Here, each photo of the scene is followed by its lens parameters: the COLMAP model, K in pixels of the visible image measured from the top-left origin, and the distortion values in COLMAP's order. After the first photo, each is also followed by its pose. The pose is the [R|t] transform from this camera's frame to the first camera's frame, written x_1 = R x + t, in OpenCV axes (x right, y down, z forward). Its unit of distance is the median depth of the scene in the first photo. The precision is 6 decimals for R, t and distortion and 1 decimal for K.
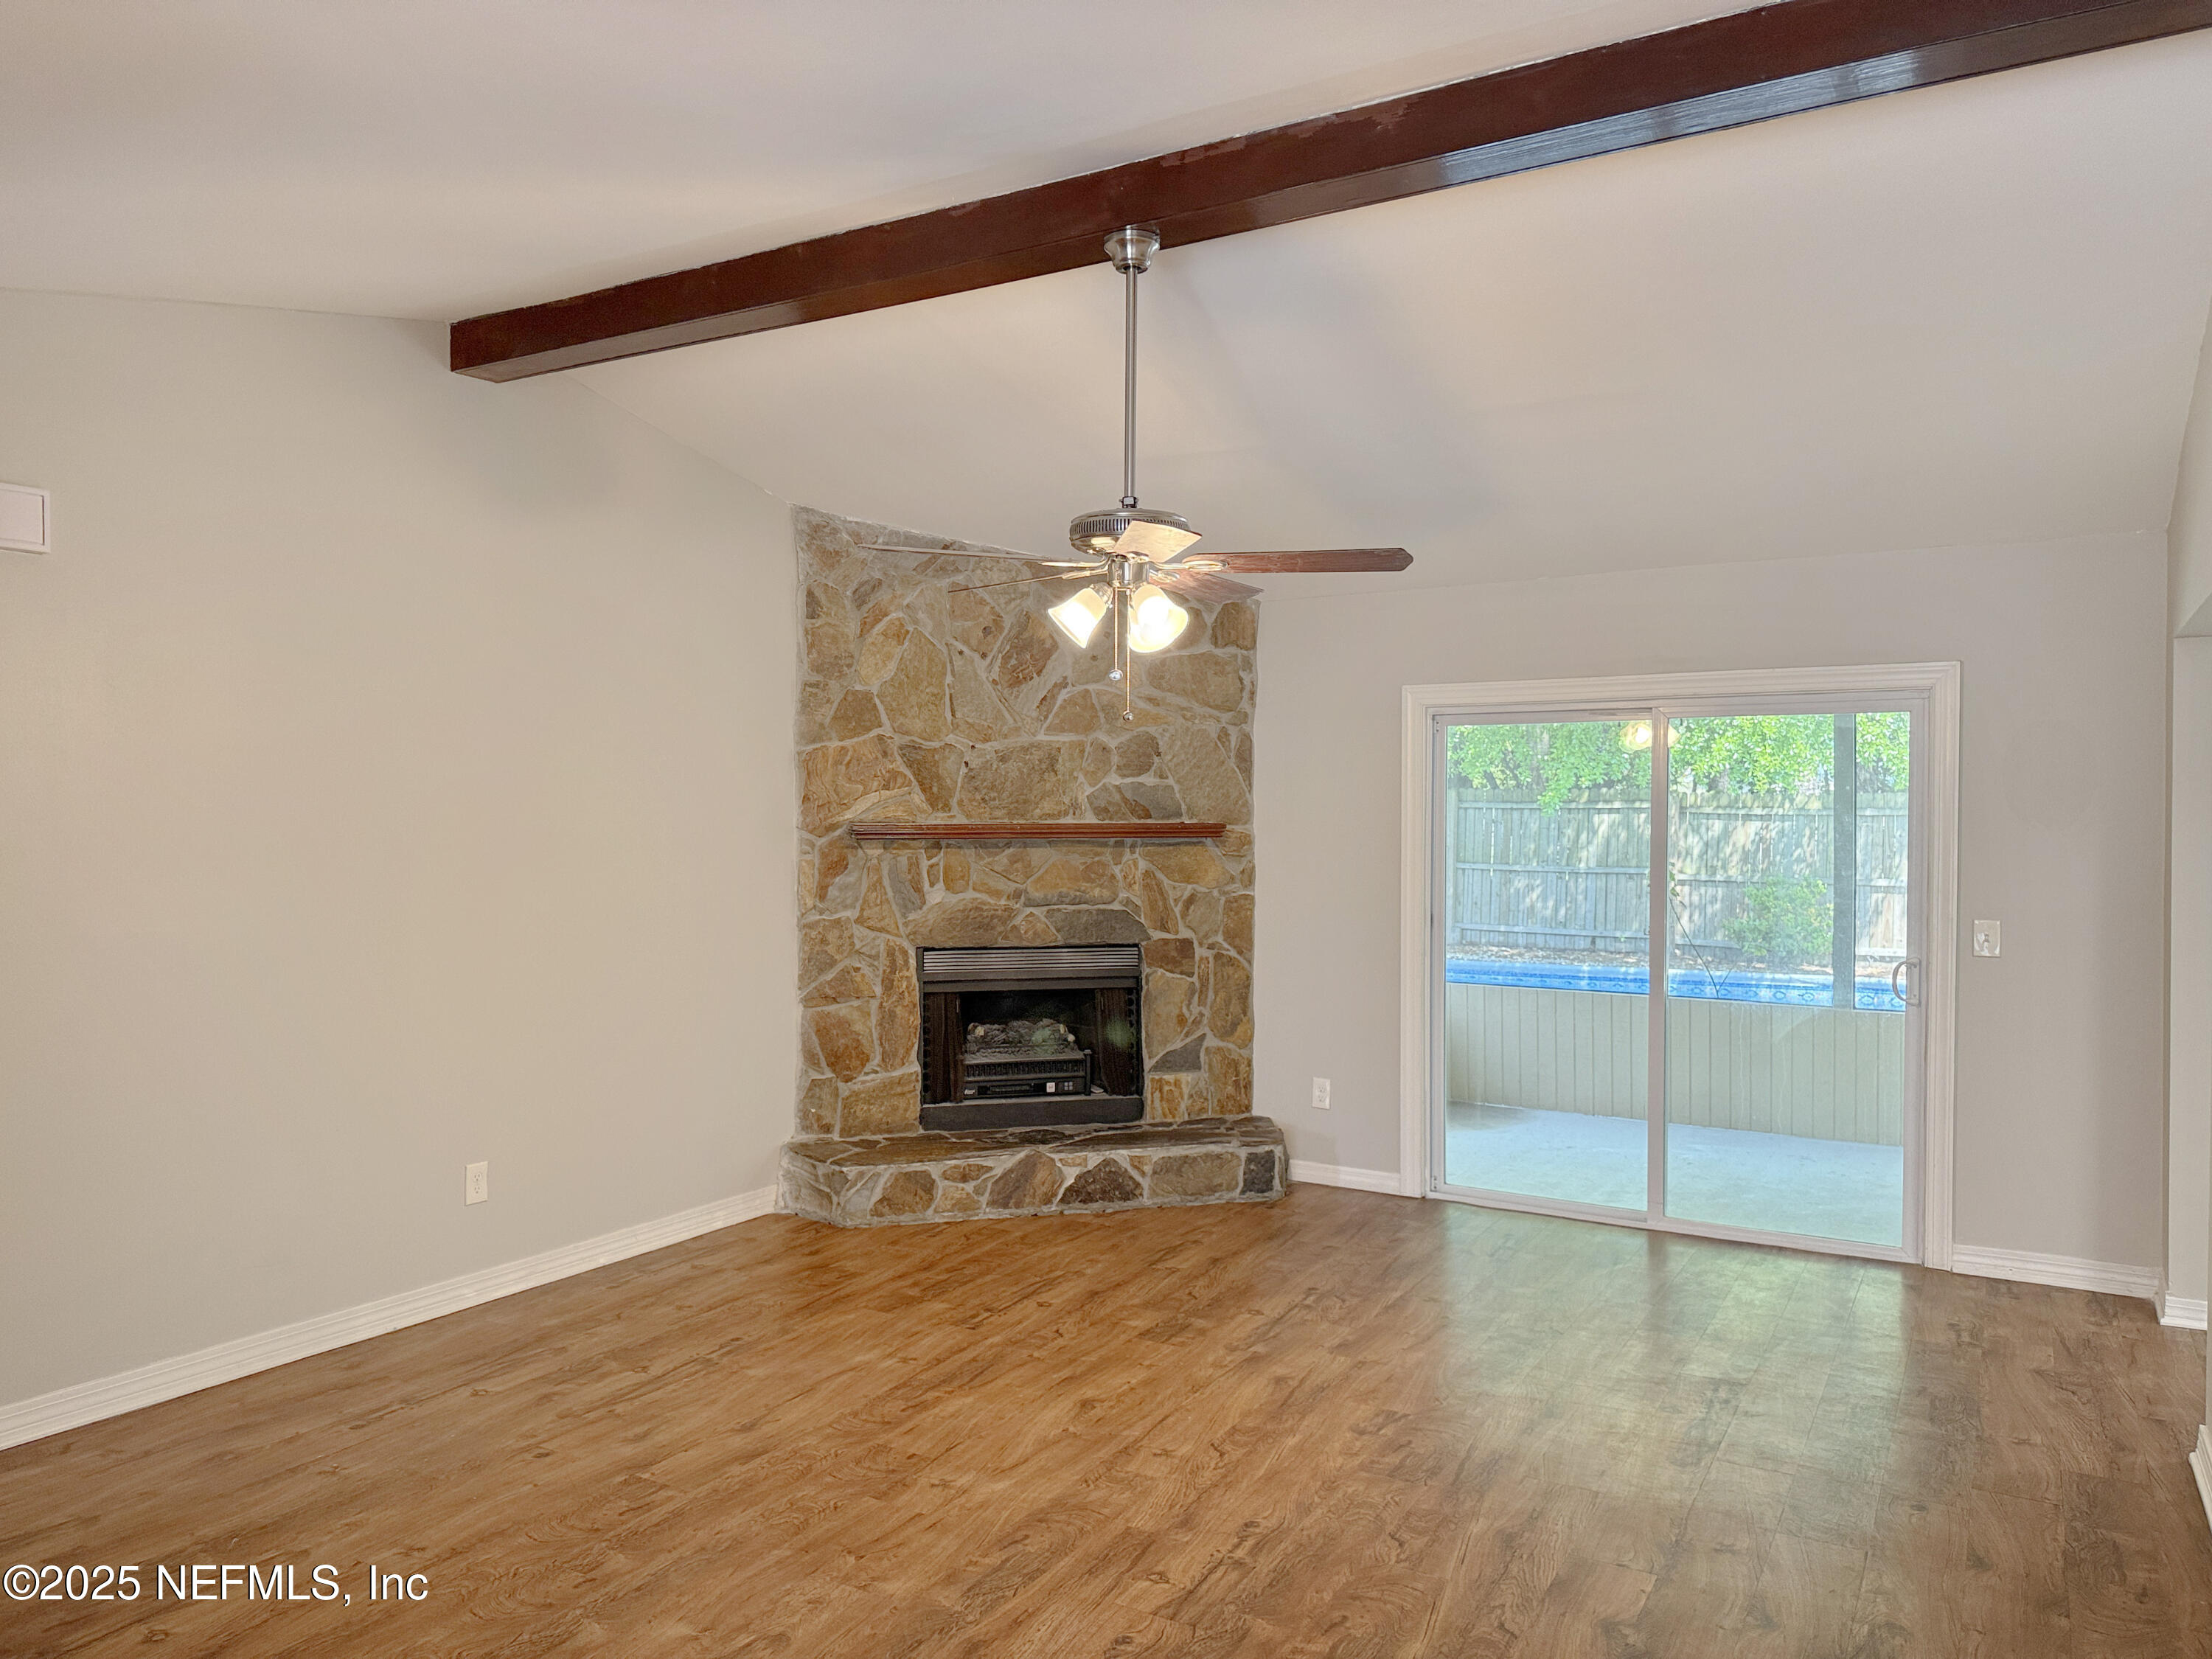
lens RADIAL K [[1542.9, 0, 1094.1], [0, 1542.9, 817.1], [0, 0, 1]] dist [0.073873, -0.092503]
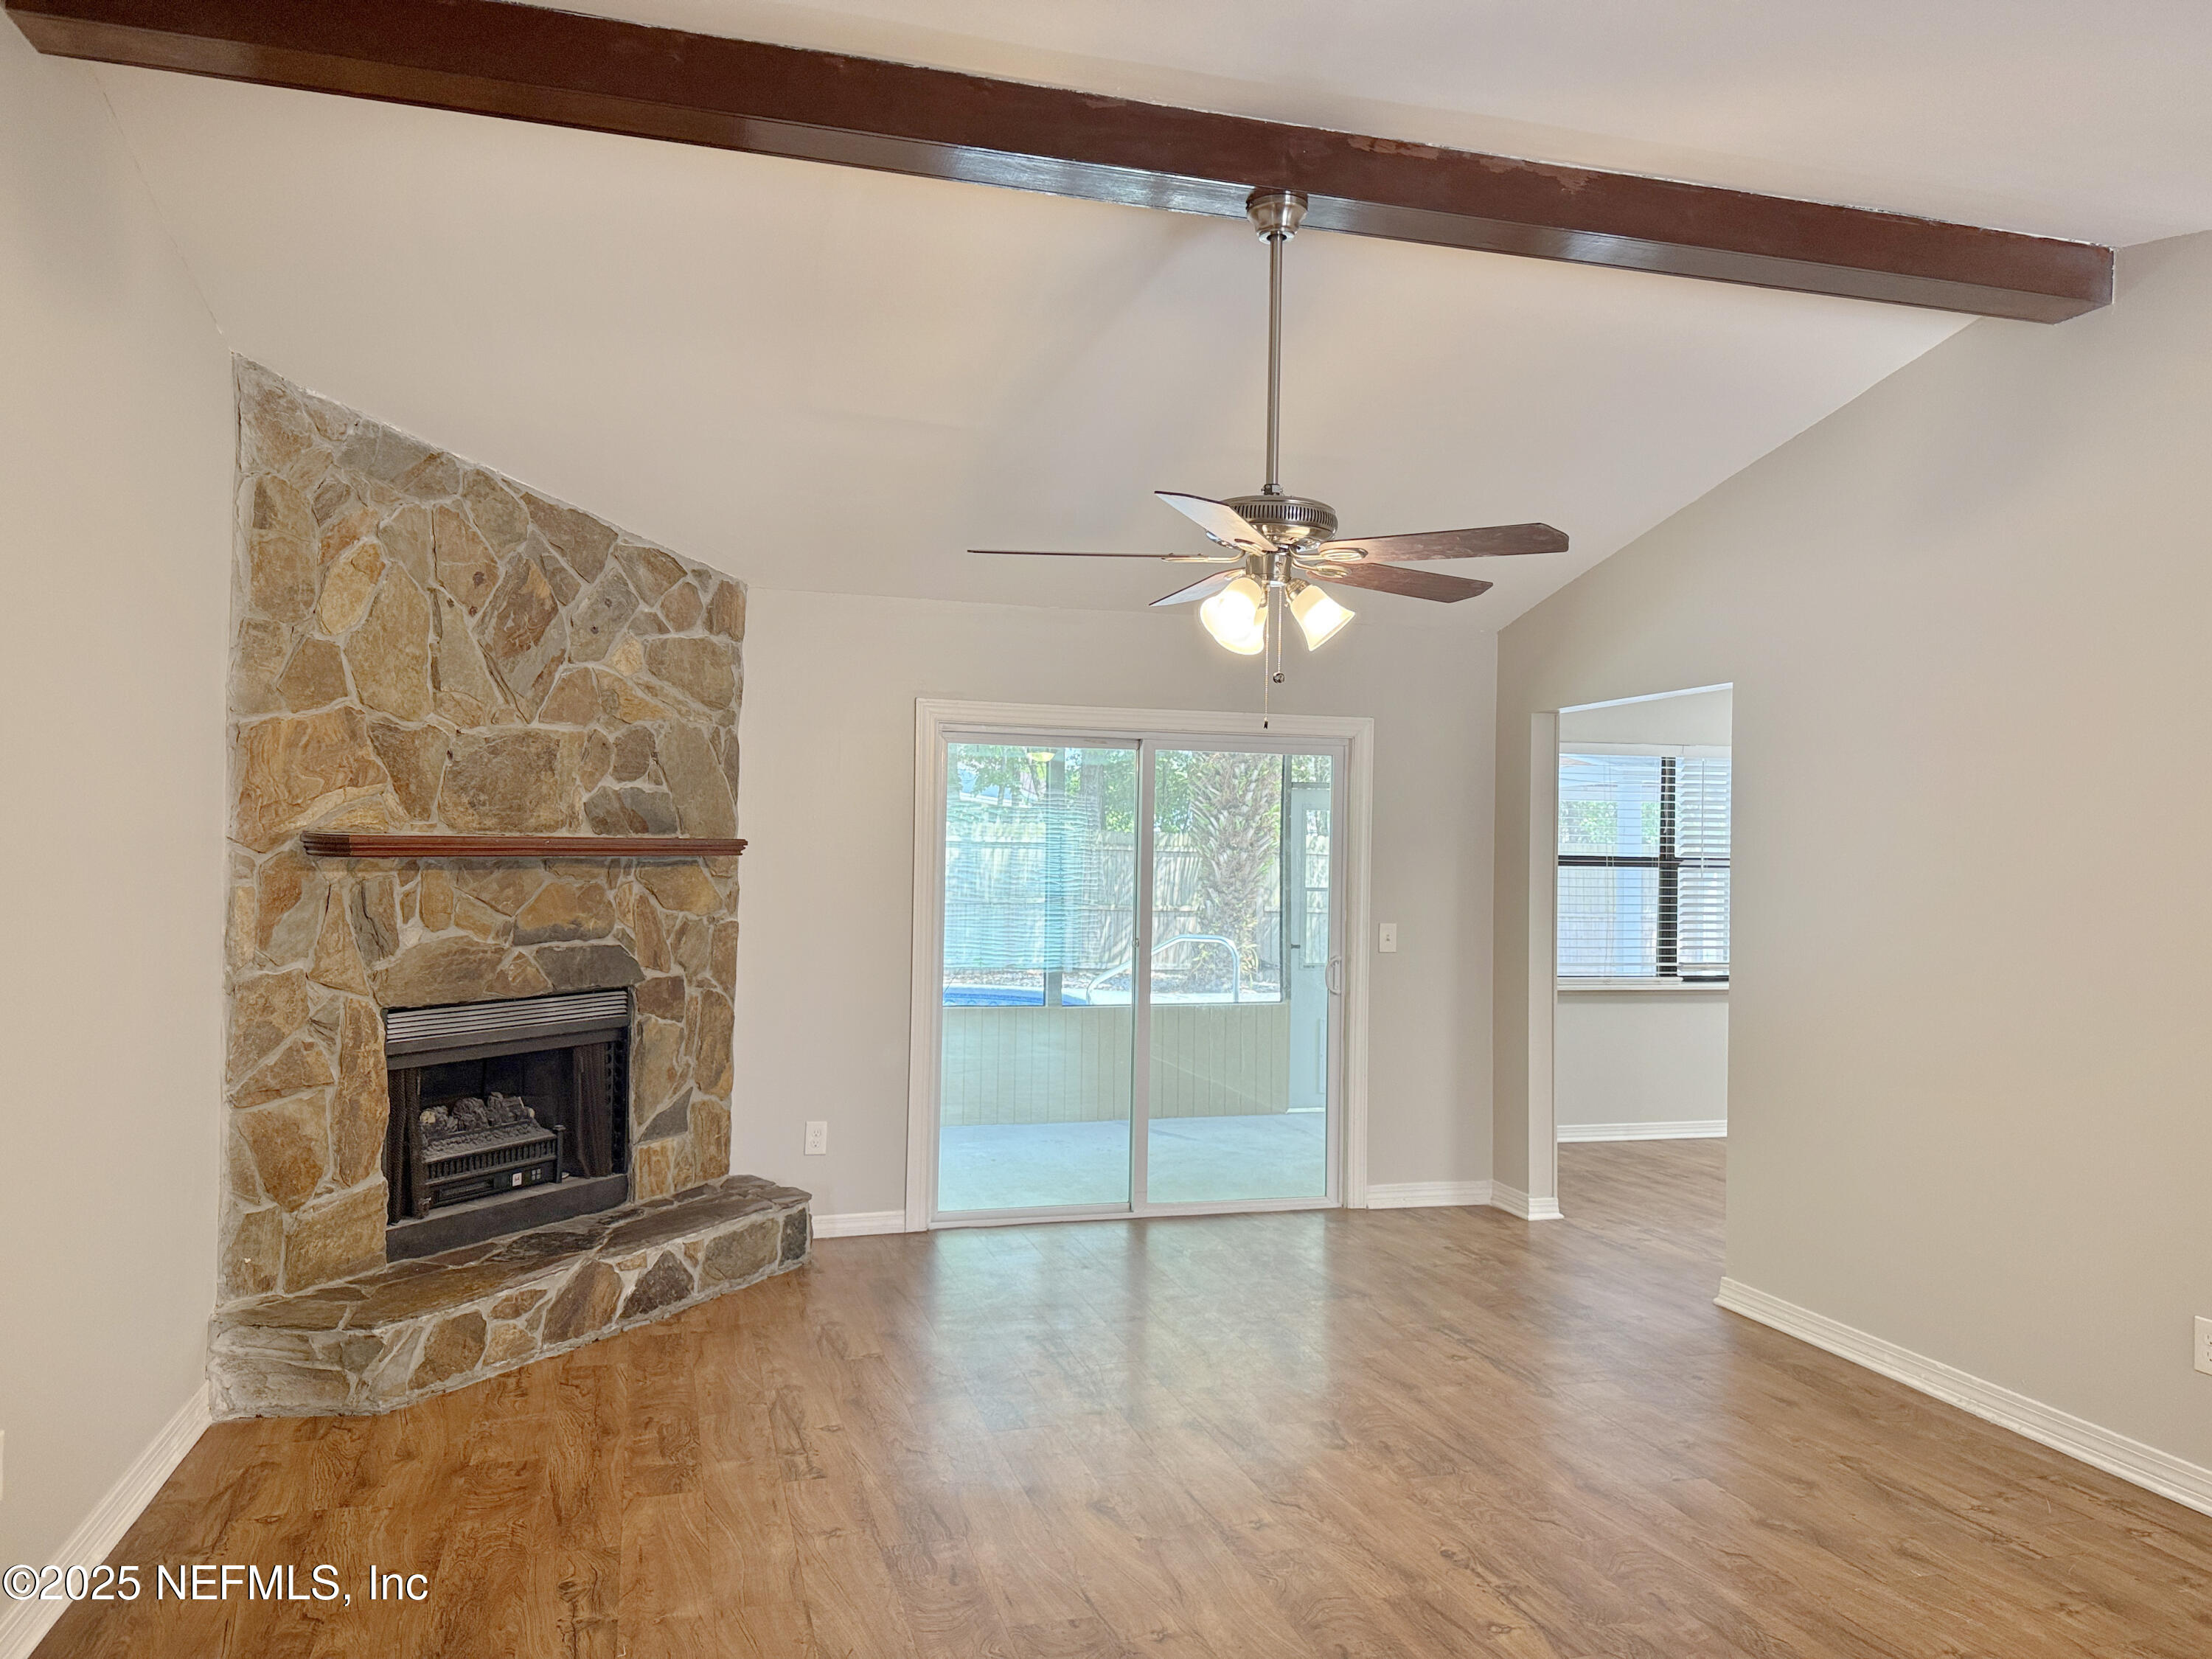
lens RADIAL K [[1542.9, 0, 1193.2], [0, 1542.9, 827.8], [0, 0, 1]] dist [0.073873, -0.092503]
pose [[0.685421, 0.016175, 0.727968, -0.391811], [-0.012622, 0.999867, -0.010332, 0.003691], [-0.728038, -0.002107, 0.685534, 0.235155]]
